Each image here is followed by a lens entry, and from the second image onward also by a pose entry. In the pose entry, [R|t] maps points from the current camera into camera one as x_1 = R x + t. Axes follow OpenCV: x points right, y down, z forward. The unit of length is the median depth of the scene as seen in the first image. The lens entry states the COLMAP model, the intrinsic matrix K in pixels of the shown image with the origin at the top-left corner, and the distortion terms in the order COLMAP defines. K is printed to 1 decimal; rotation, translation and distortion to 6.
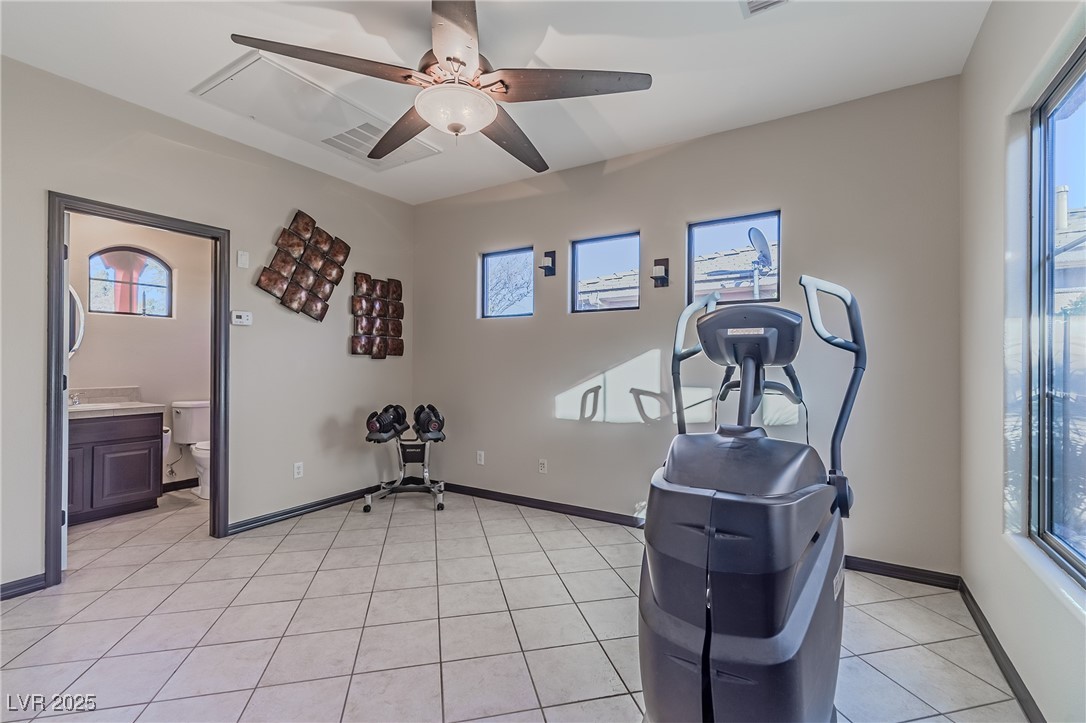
lens RADIAL K [[479.3, 0, 543.3], [0, 479.3, 364.2], [0, 0, 1]] dist [0.001111, 0.005222]
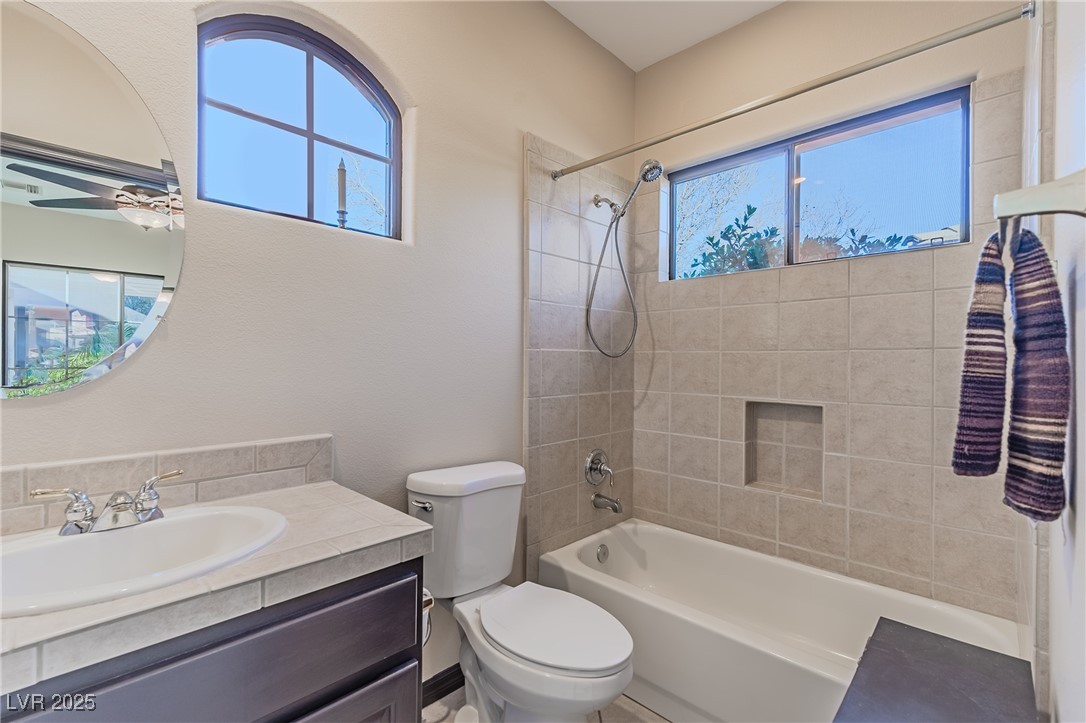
lens RADIAL K [[479.3, 0, 543.6], [0, 479.3, 356.9], [0, 0, 1]] dist [0.001111, 0.005222]
pose [[0.978520, 0.005605, -0.206074, -0.598669], [-0.004652, 0.999976, 0.005109, -0.010990], [0.206098, -0.004041, 0.978523, 0.671730]]
